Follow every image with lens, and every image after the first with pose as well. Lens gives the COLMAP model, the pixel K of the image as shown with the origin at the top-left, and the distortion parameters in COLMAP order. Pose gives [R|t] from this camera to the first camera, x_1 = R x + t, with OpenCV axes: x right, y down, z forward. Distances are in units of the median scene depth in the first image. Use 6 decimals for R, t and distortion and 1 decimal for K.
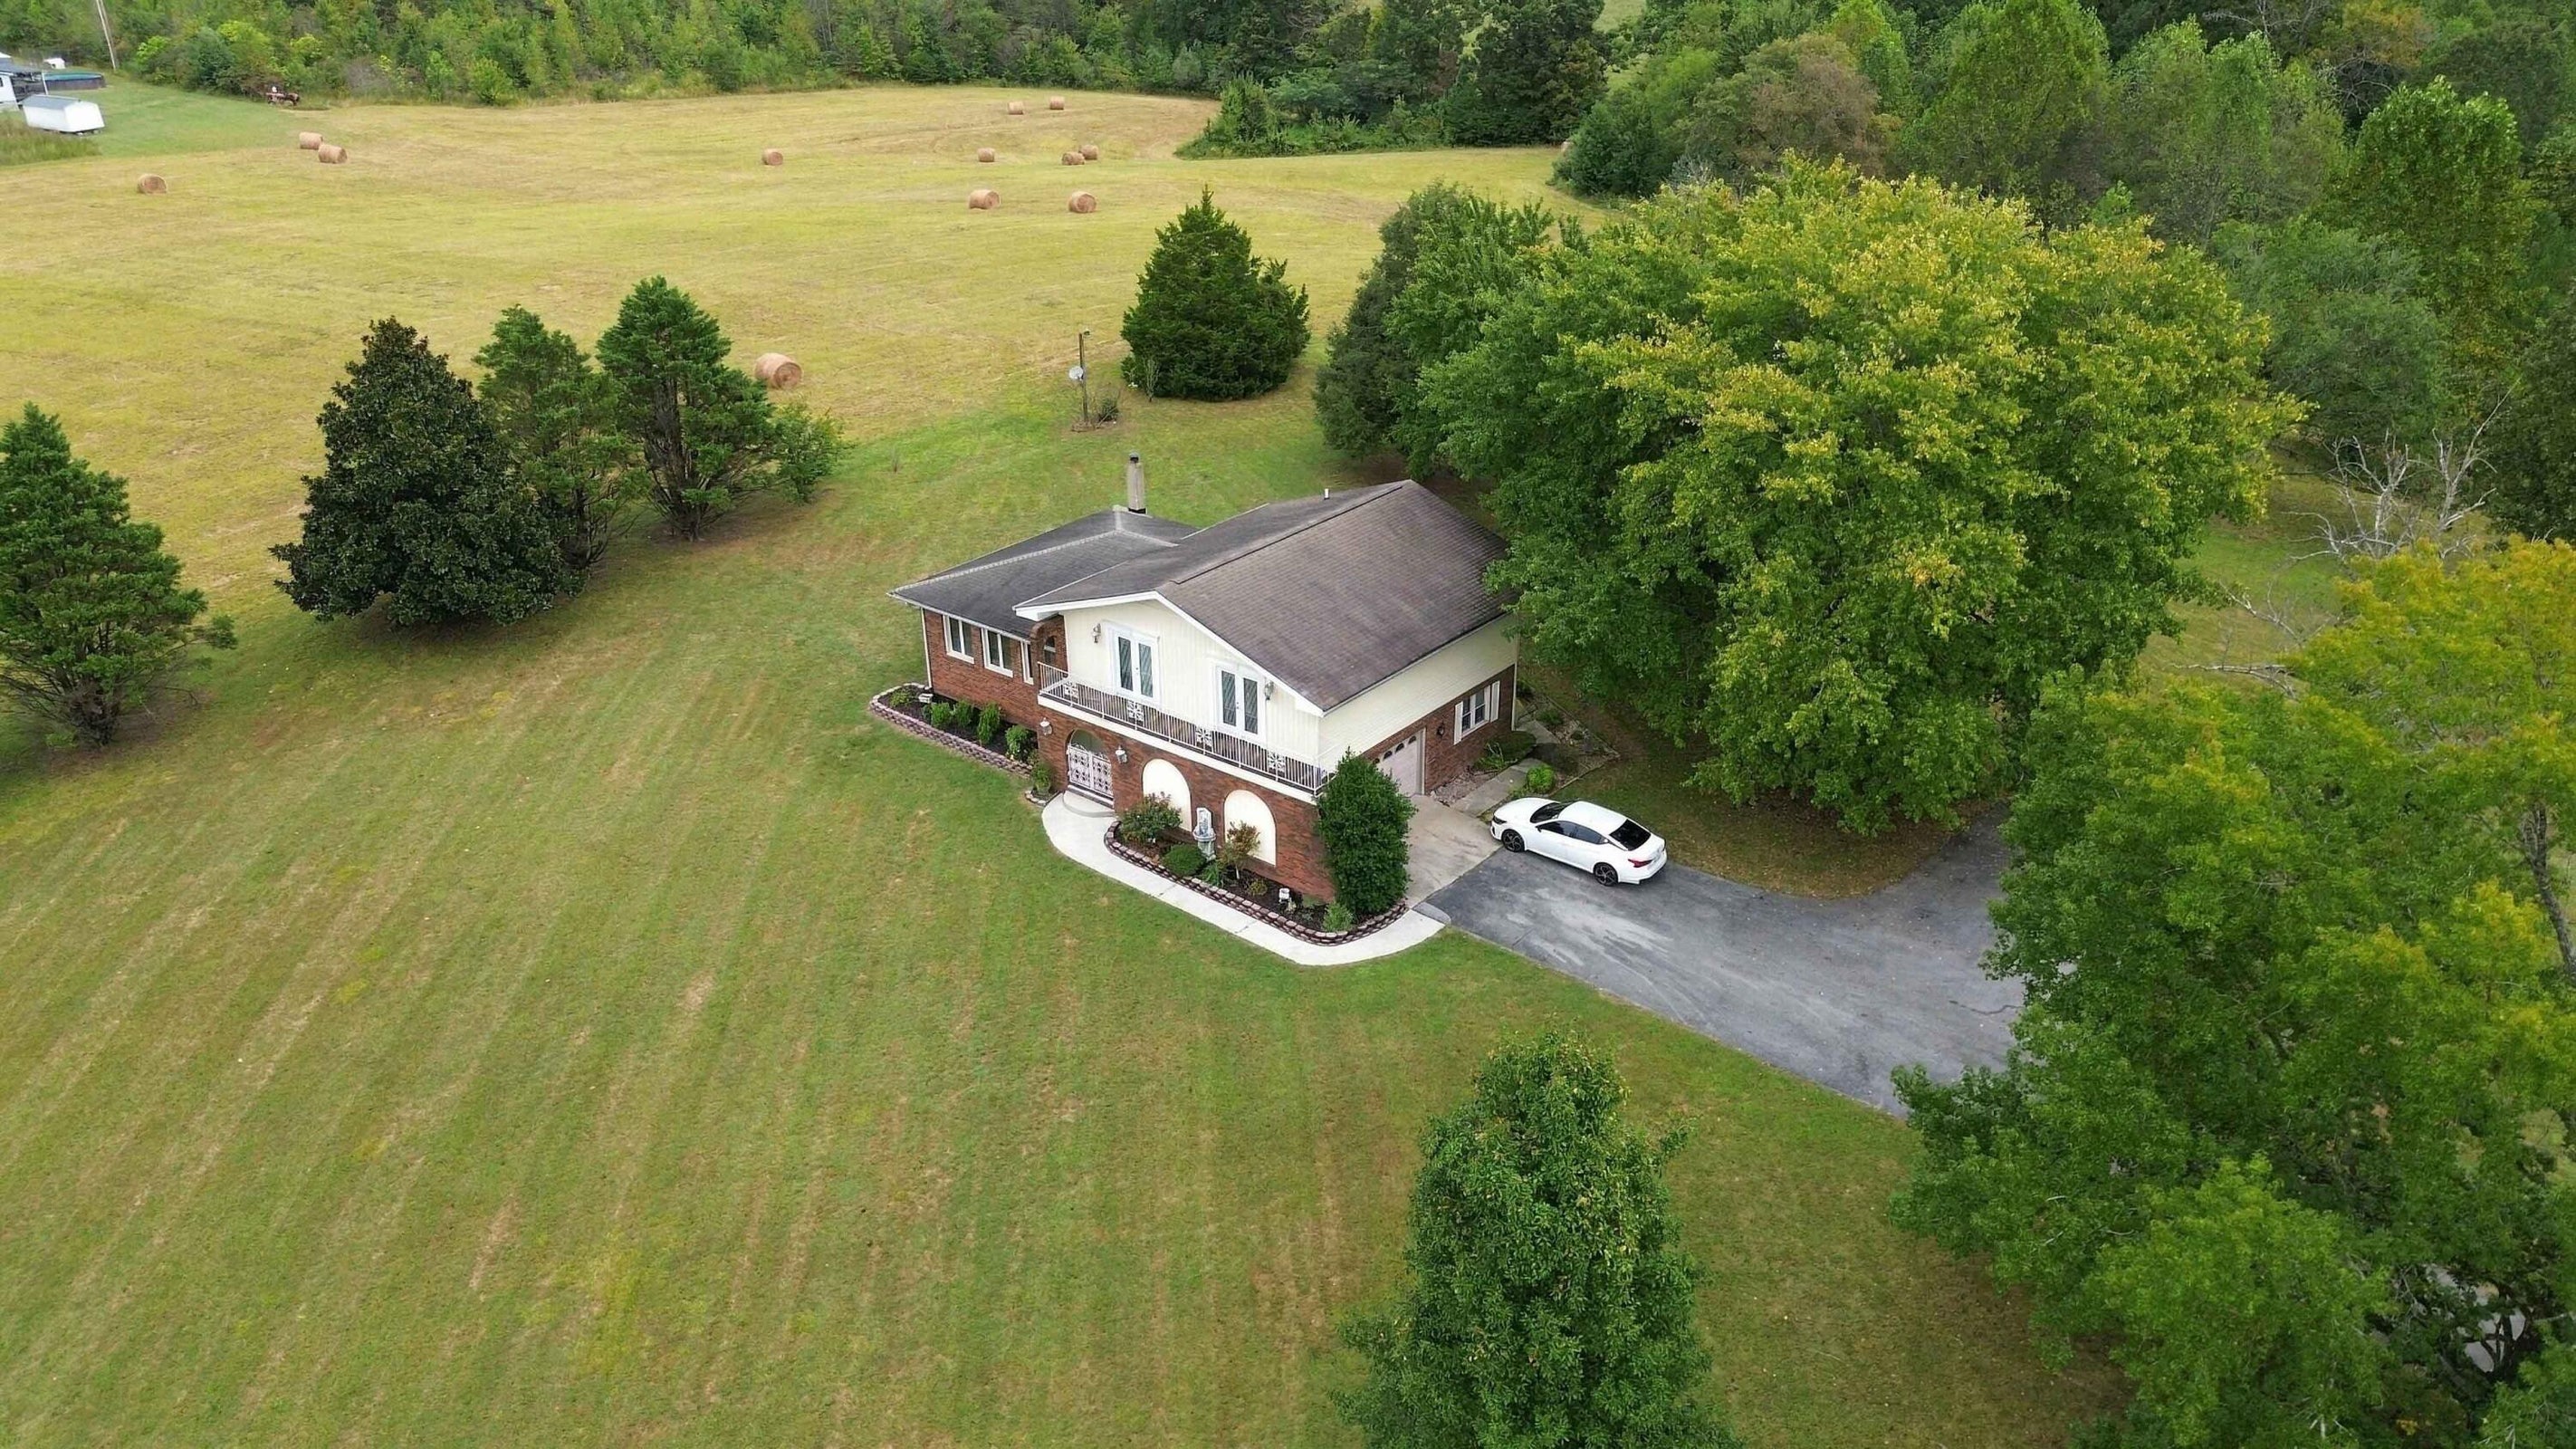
lens RADIAL K [[1826.0, 0, 1288.2], [0, 1826.0, 738.2], [0, 0, 1]] dist [0.040019, -0.021513]
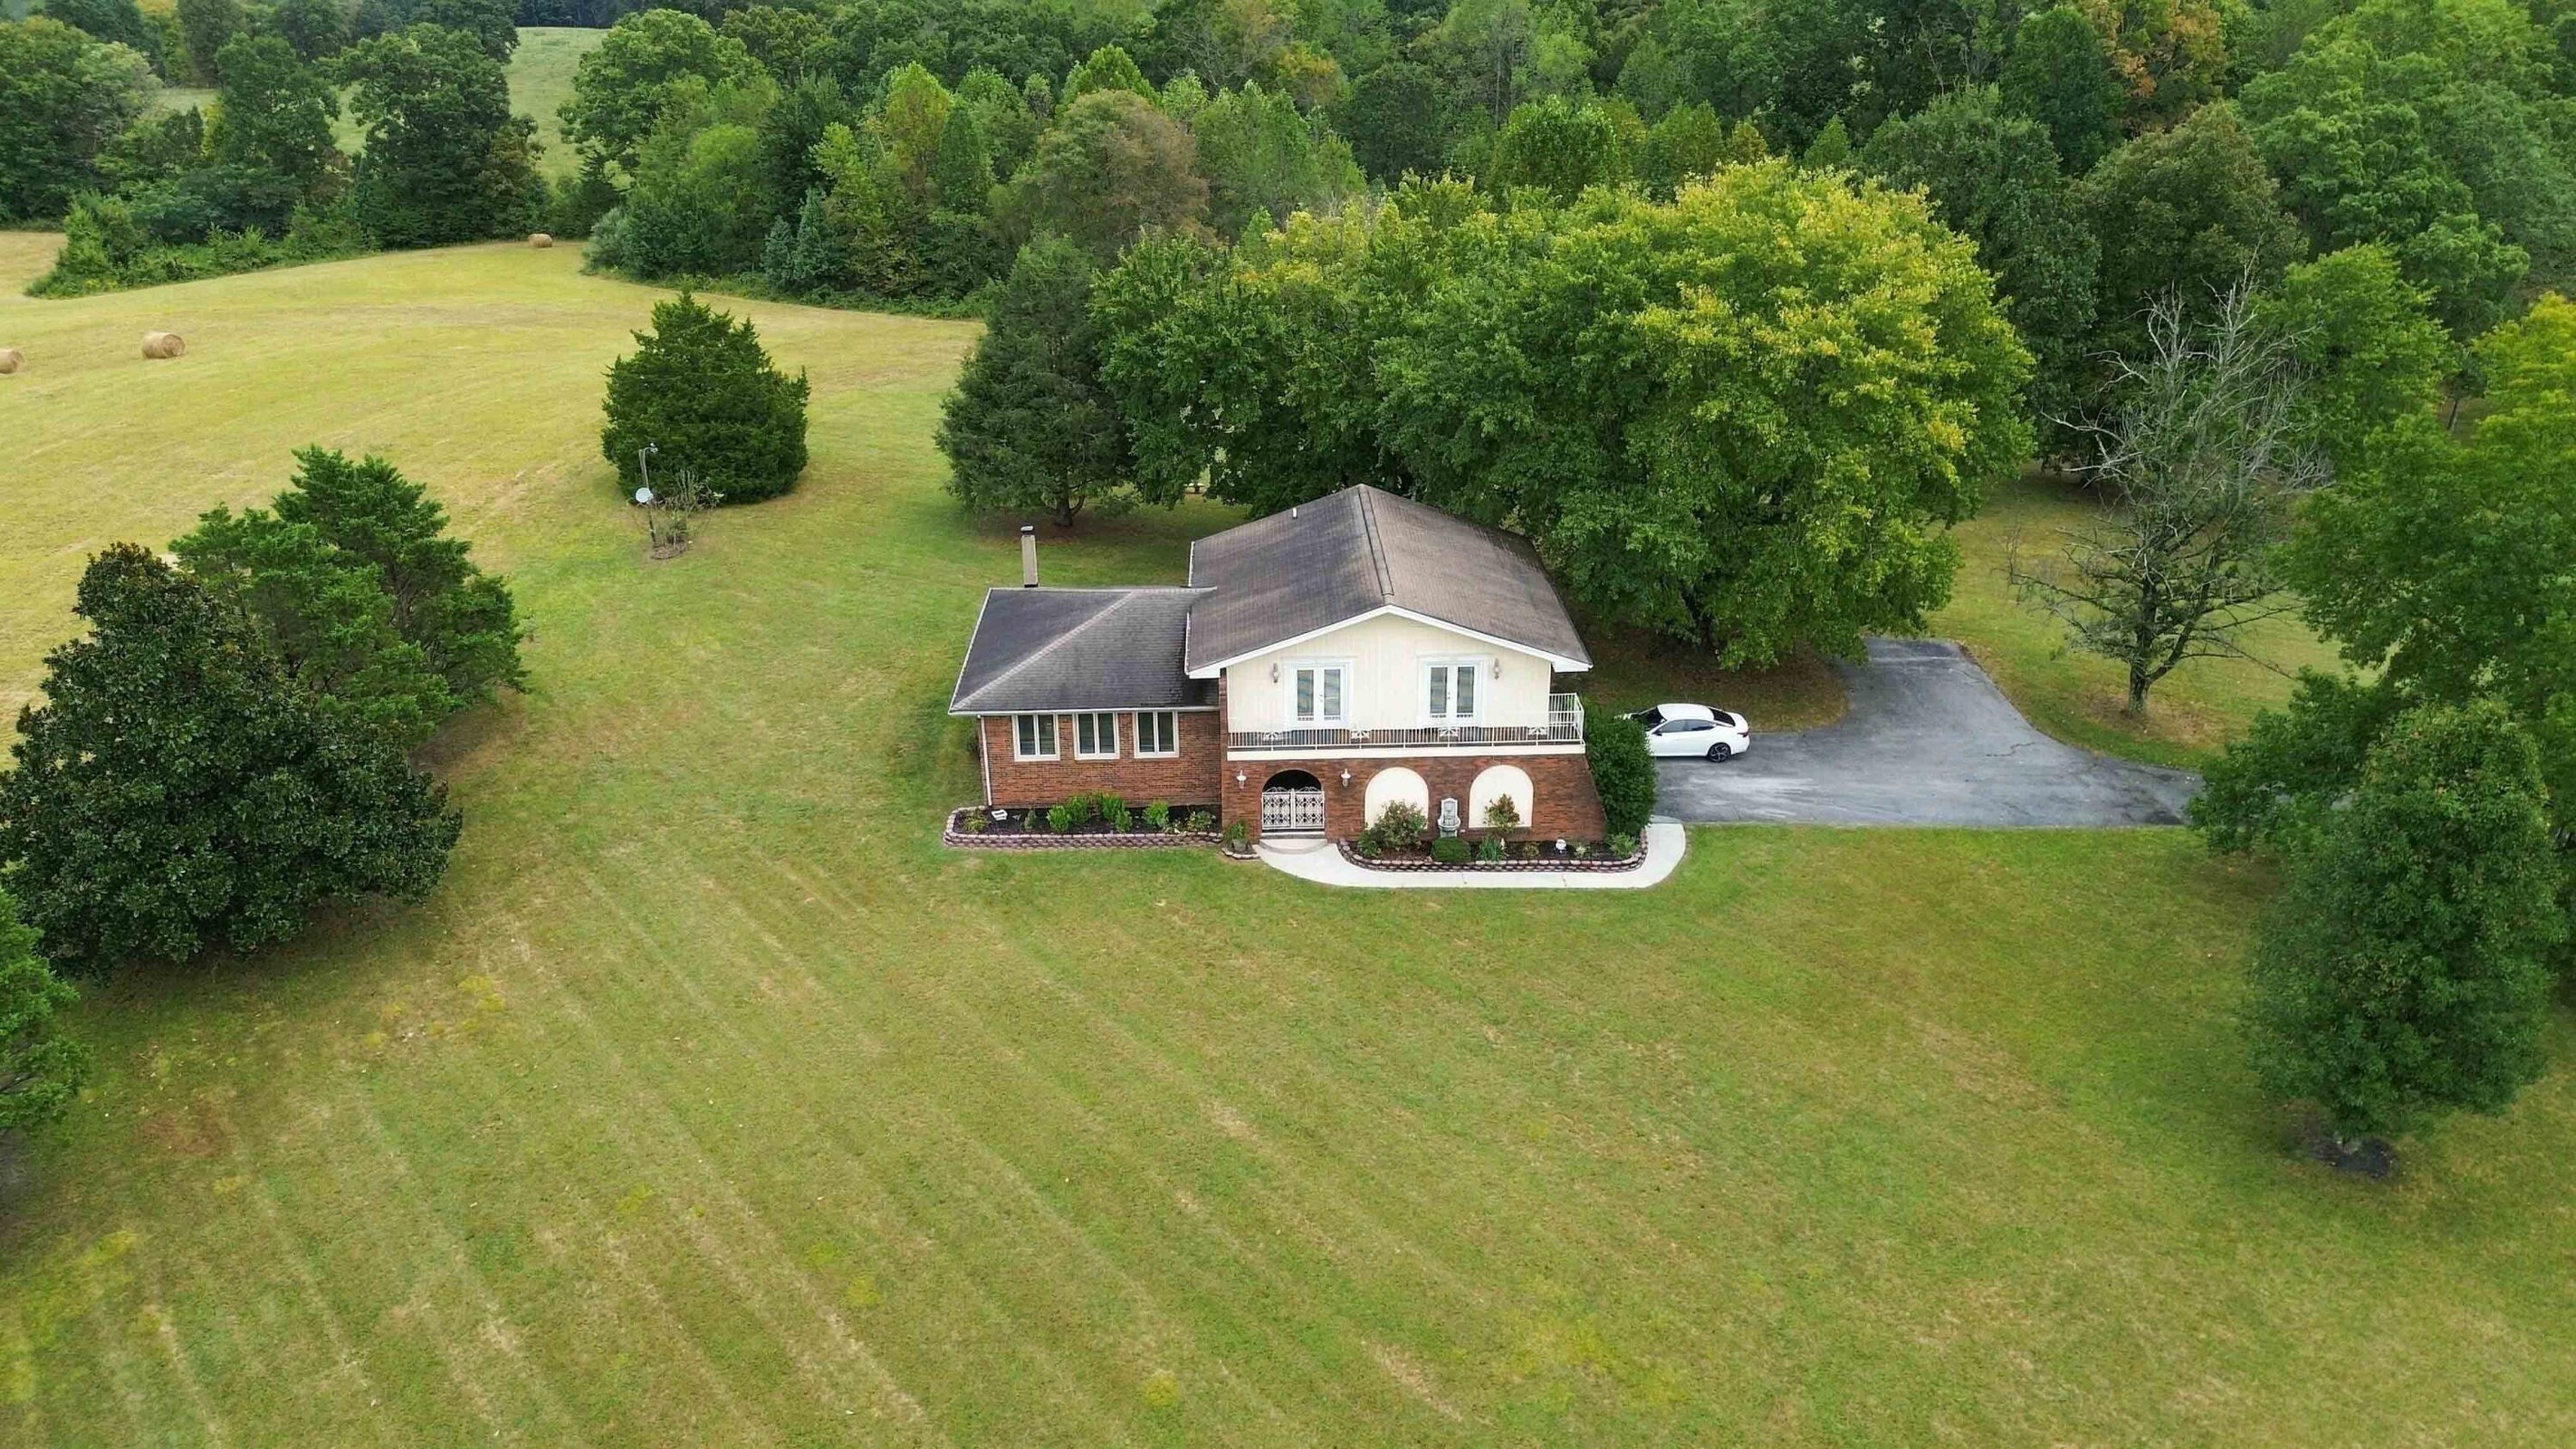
lens RADIAL K [[1826.0, 0, 1292.4], [0, 1826.0, 741.9], [0, 0, 1]] dist [0.040019, -0.021513]
pose [[0.758281, -0.265003, 0.595637, -0.597195], [0.287762, 0.955886, 0.058942, -0.065775], [-0.584981, 0.126707, 0.801088, 0.168090]]
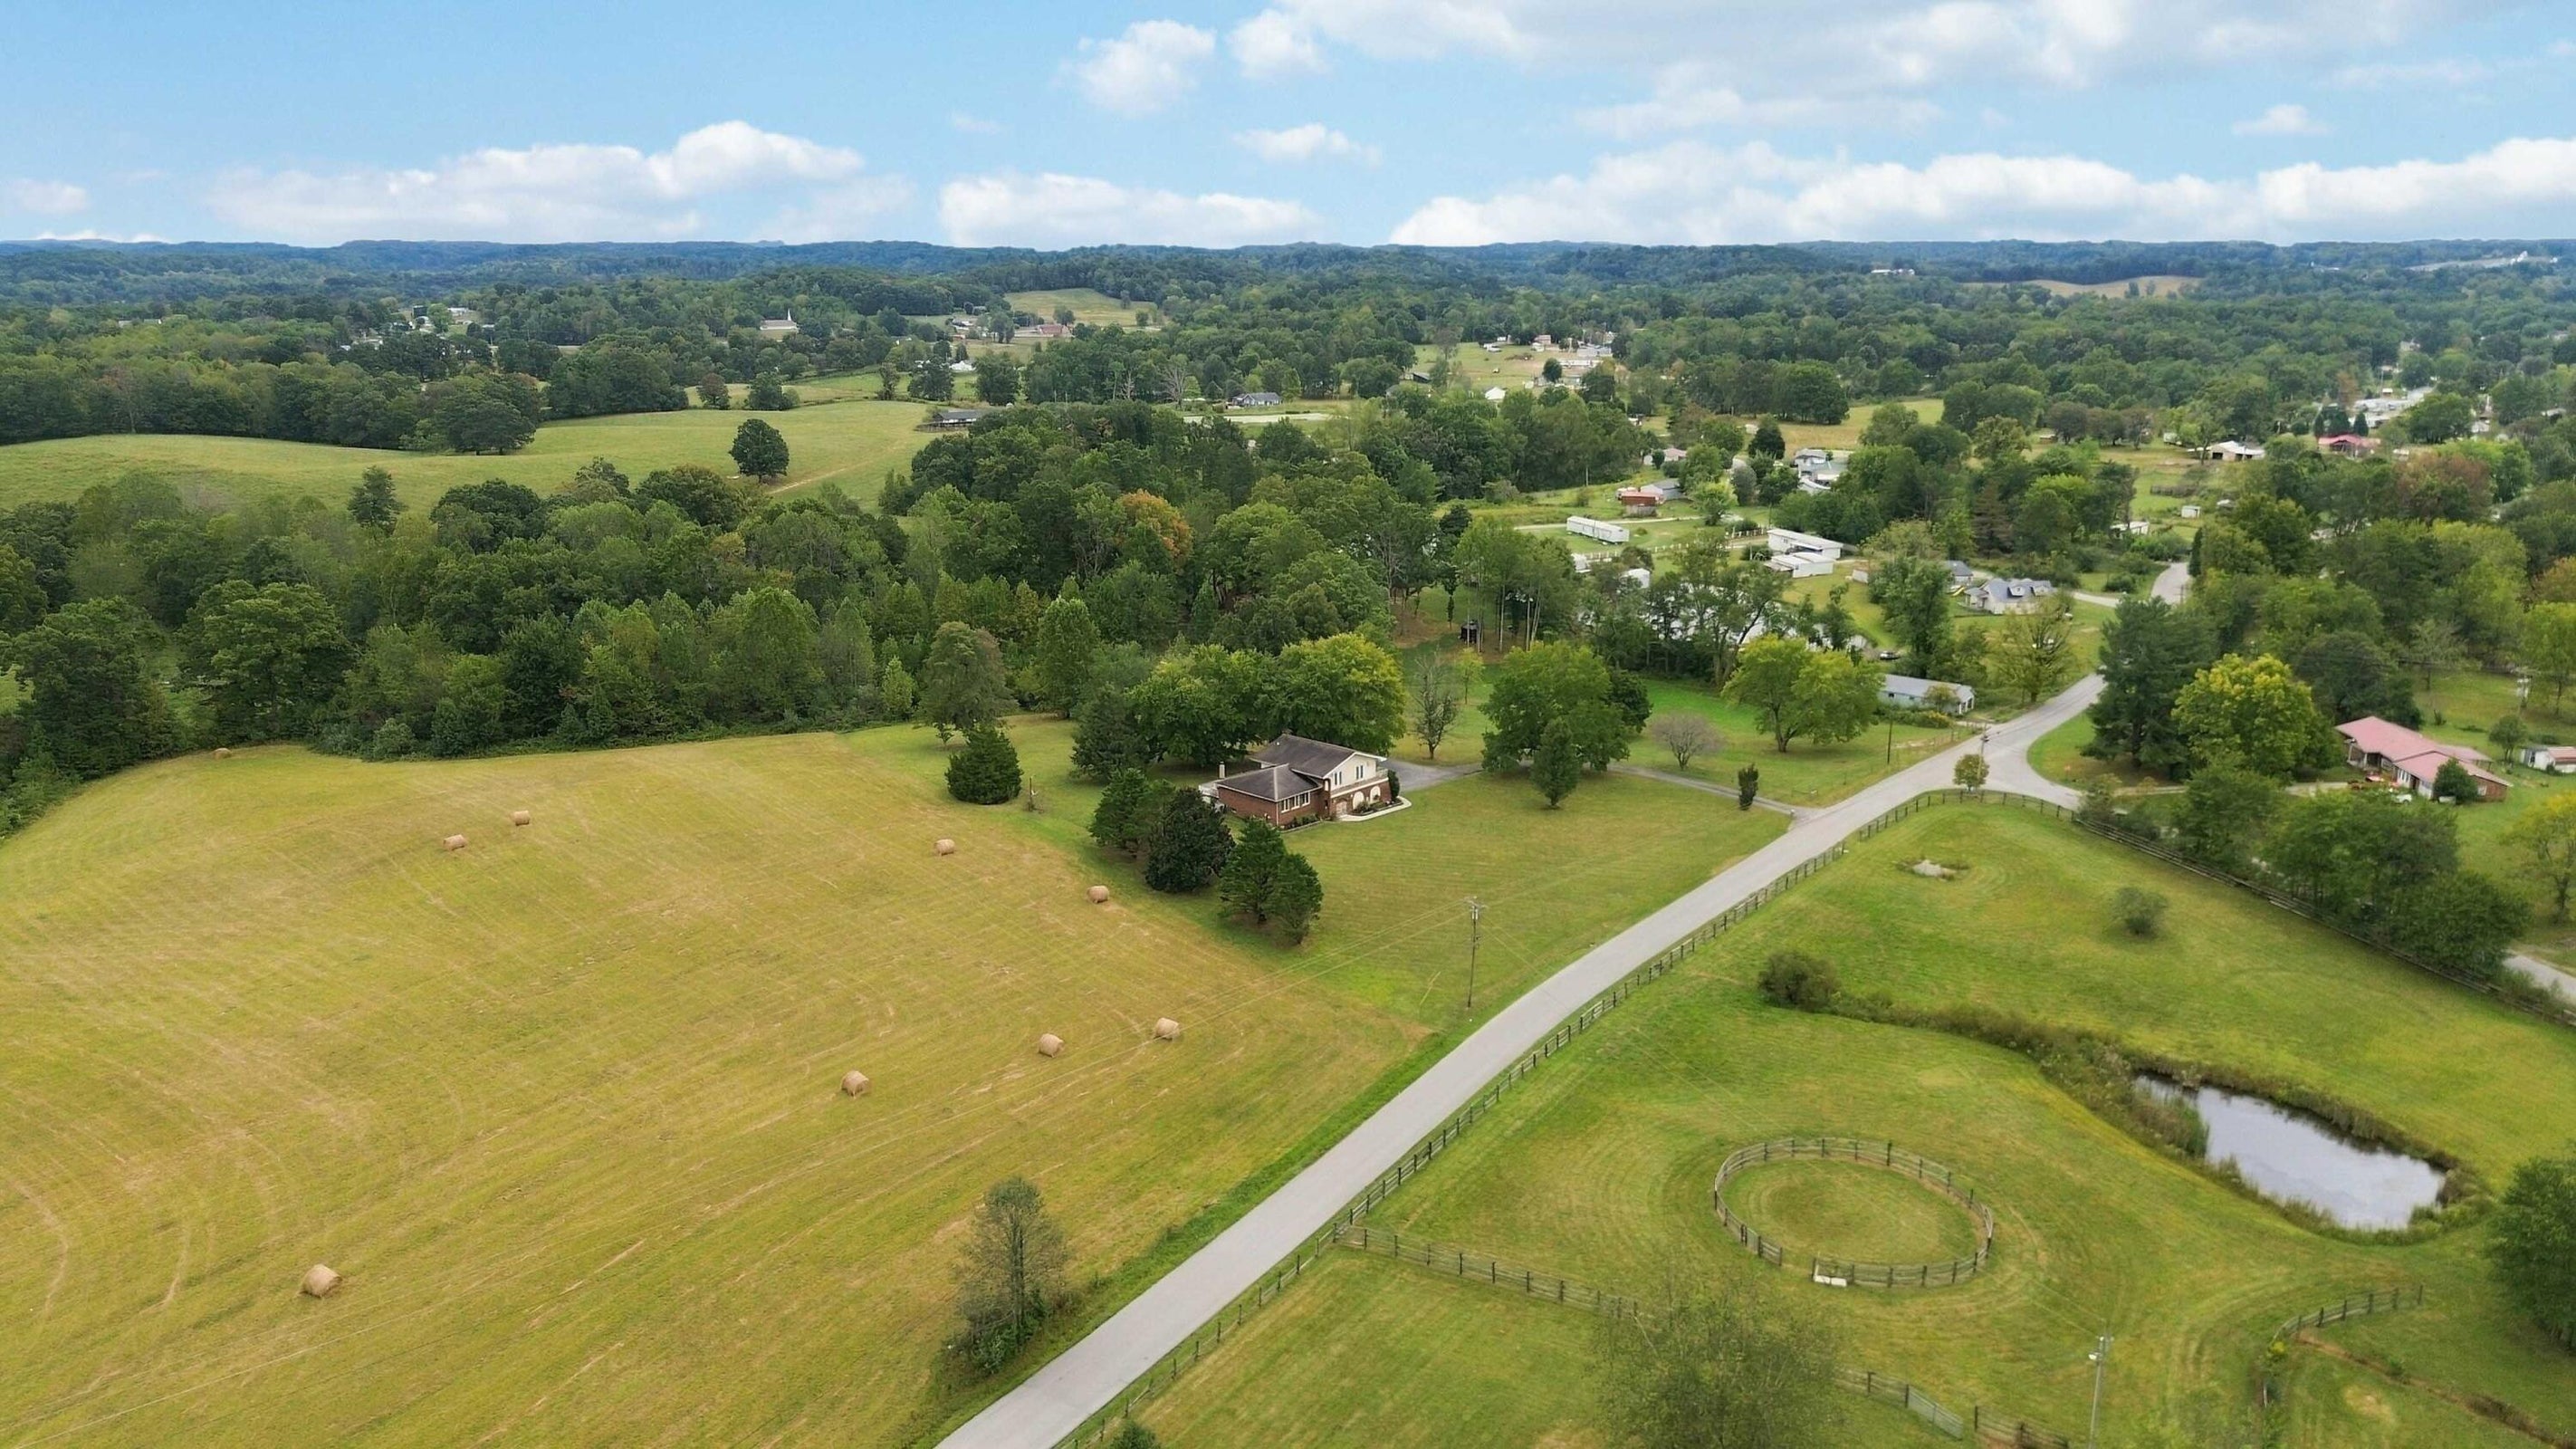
lens RADIAL K [[1826.0, 0, 1307.3], [0, 1826.0, 714.2], [0, 0, 1]] dist [0.040019, -0.021513]
pose [[0.068587, -0.240500, 0.968223, -3.418790], [0.438590, 0.878961, 0.187259, -0.819525], [-0.896066, 0.411809, 0.165767, 0.269648]]
